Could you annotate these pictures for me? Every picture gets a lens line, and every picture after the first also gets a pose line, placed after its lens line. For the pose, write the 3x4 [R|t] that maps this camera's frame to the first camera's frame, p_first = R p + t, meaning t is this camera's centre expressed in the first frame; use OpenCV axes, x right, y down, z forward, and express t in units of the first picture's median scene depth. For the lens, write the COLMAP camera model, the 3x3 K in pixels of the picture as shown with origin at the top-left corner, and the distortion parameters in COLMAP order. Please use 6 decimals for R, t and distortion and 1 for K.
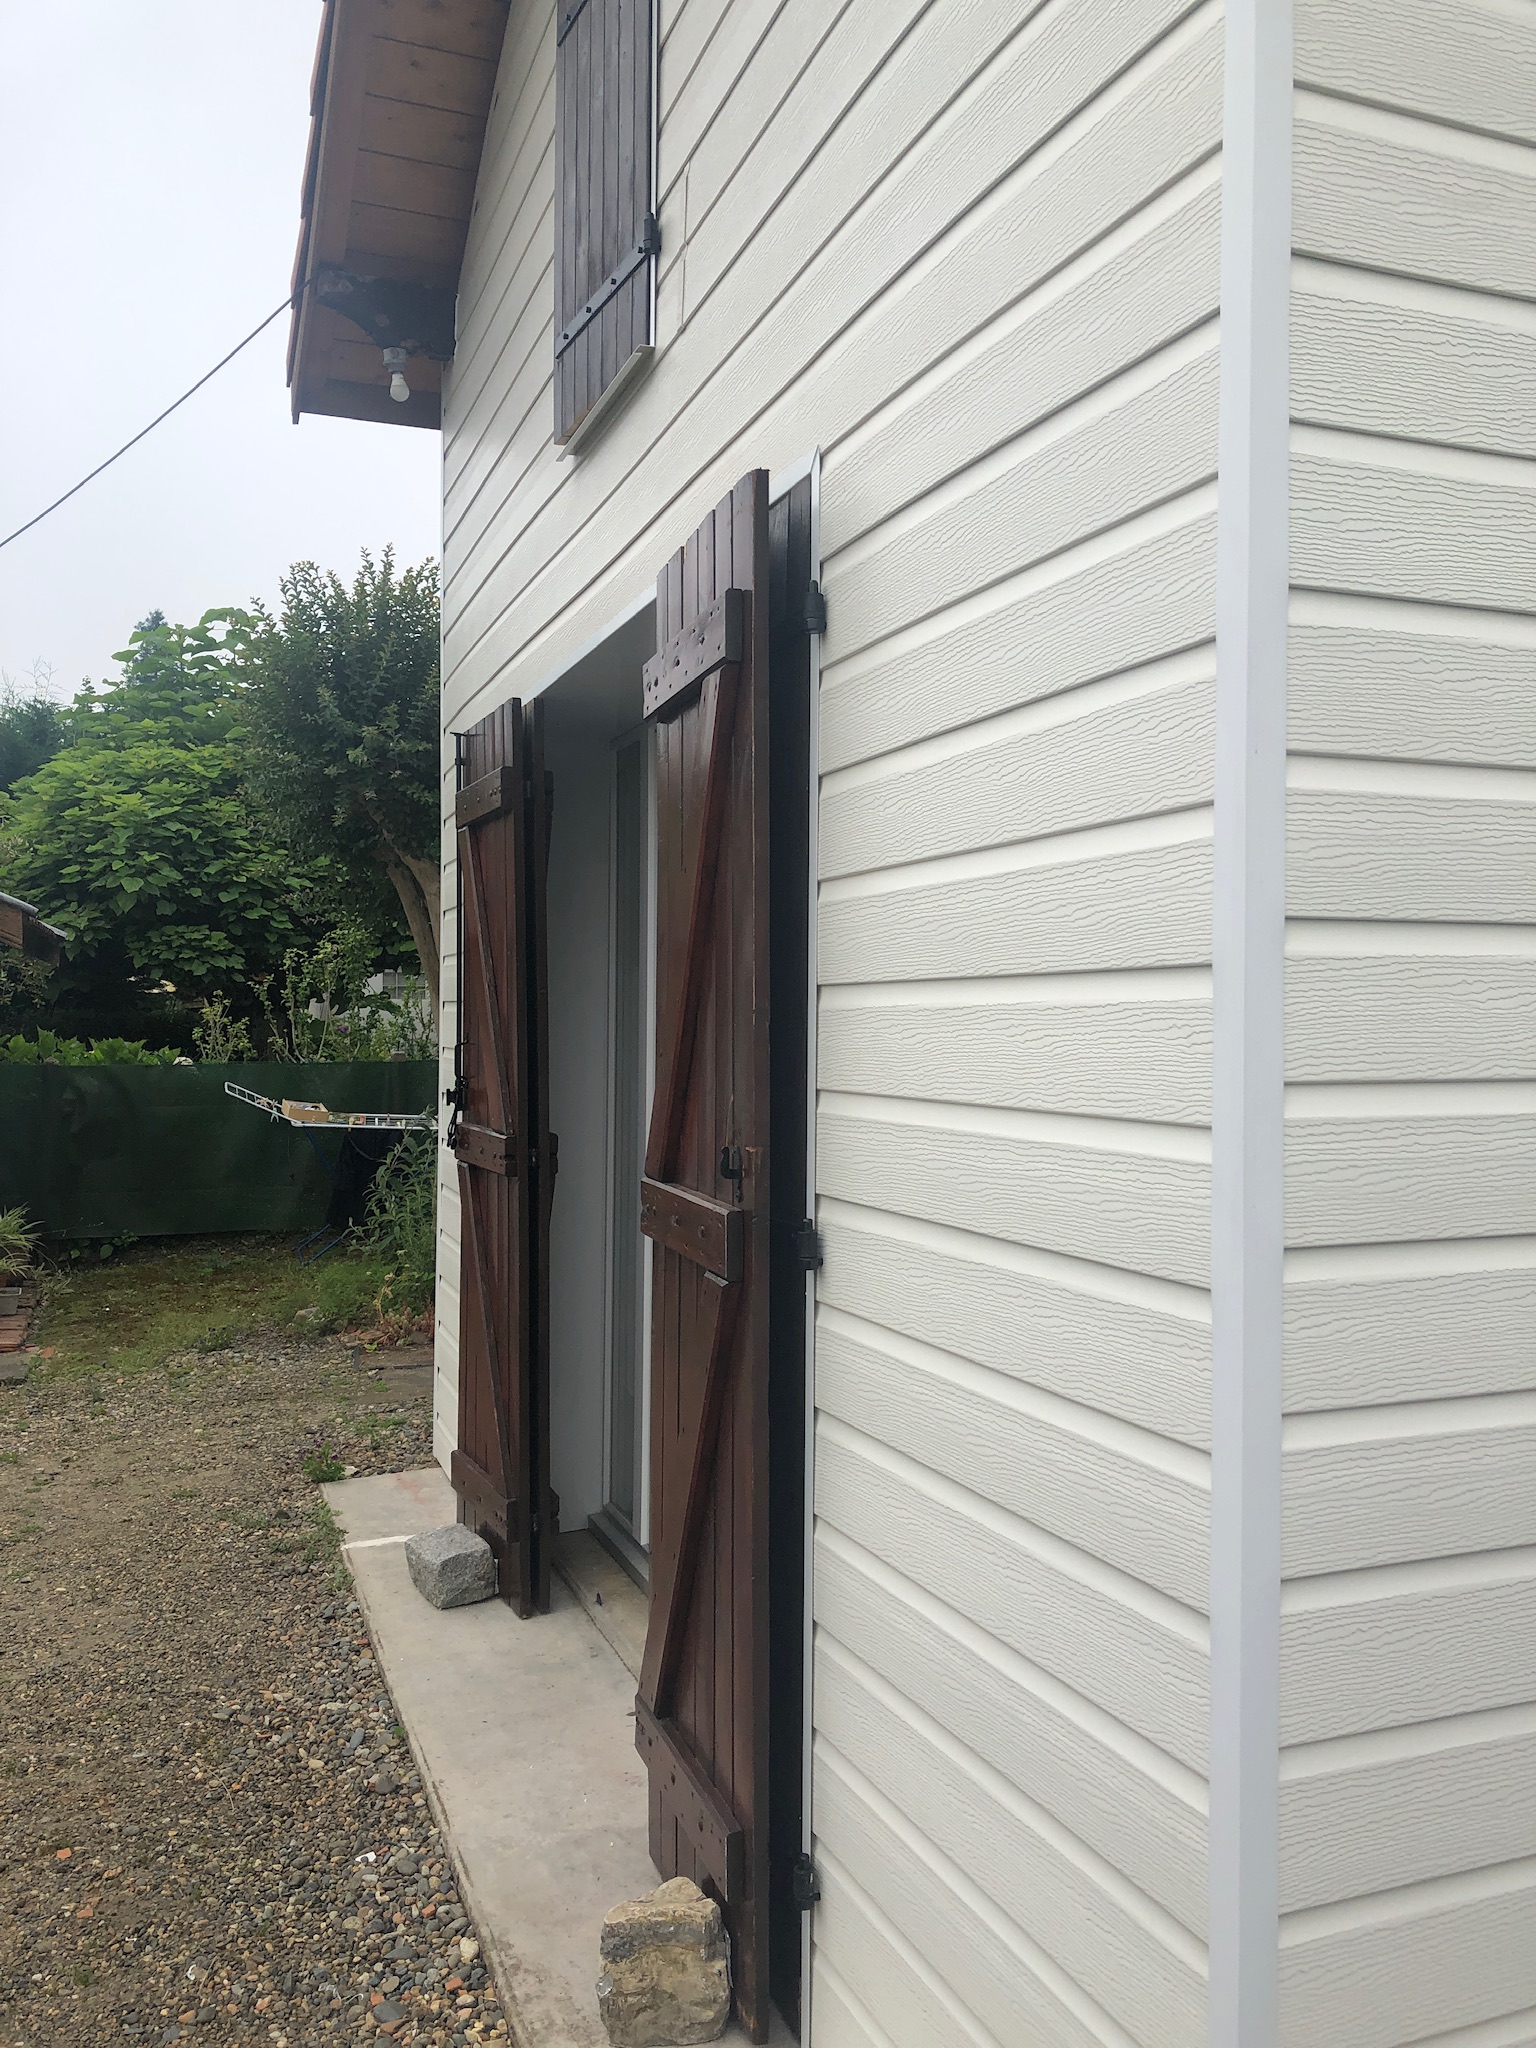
lens RADIAL K [[1687.6, 0, 773.2], [0, 1687.6, 1012.8], [0, 0, 1]] dist [0.012943, -0.003354]
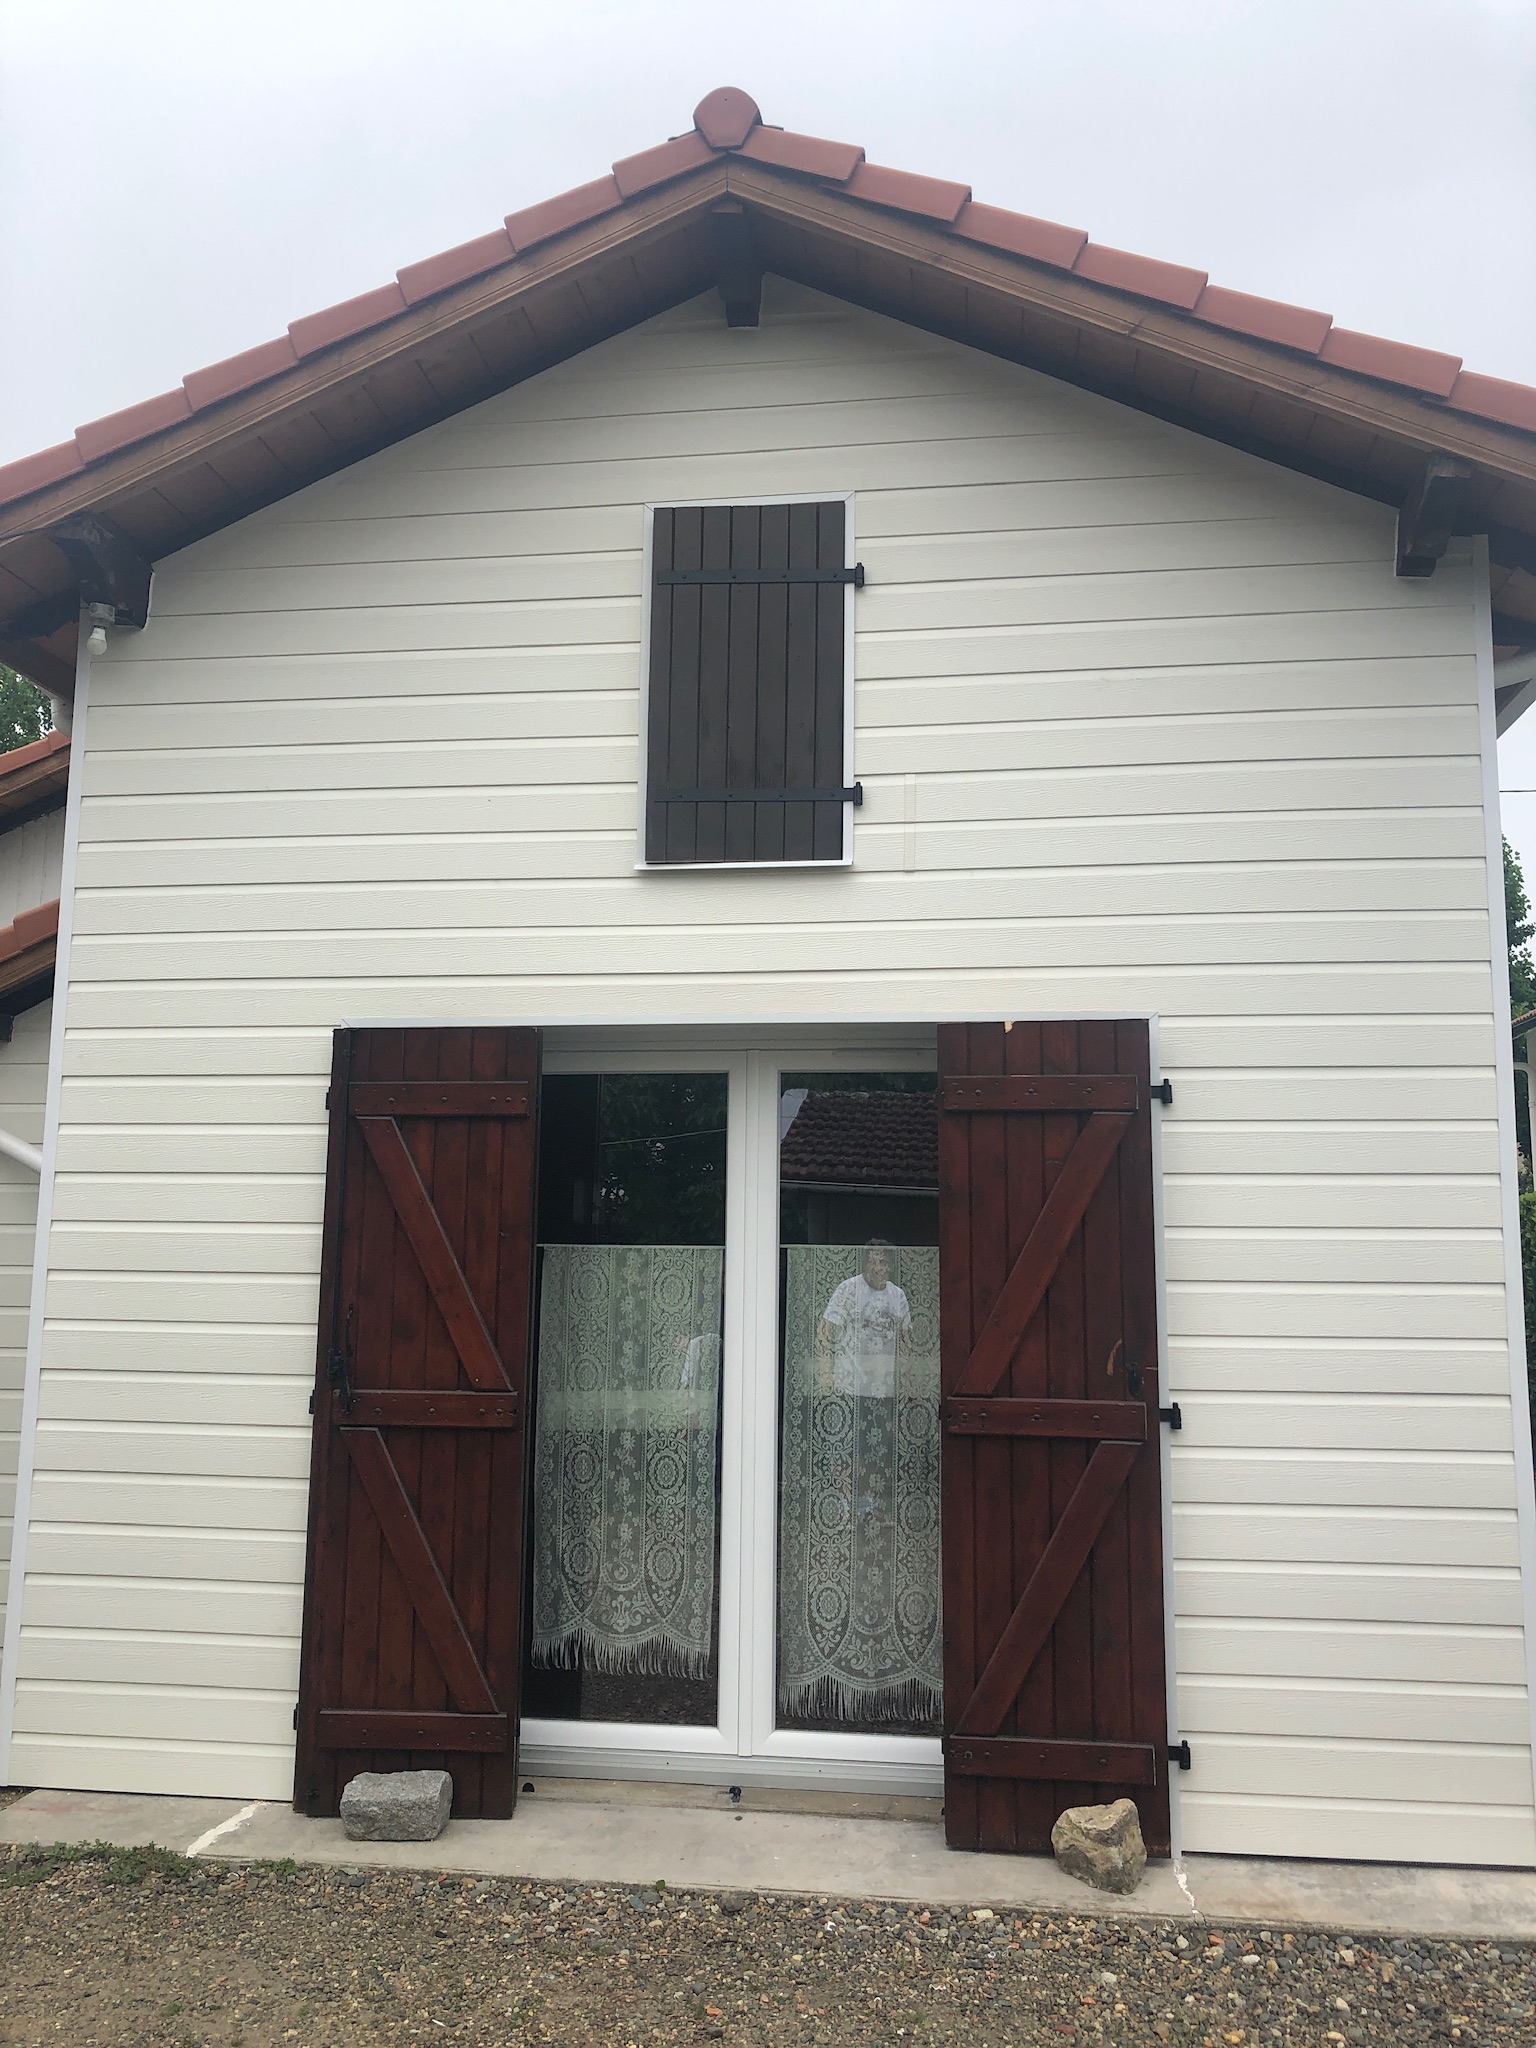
lens RADIAL K [[1687.6, 0, 773.2], [0, 1687.6, 1012.8], [0, 0, 1]] dist [0.012943, -0.003354]
pose [[0.475939, 0.121797, 0.871004, -3.039490], [-0.006352, 0.990814, -0.135080, -0.086504], [-0.879456, 0.058757, 0.472341, 0.703562]]
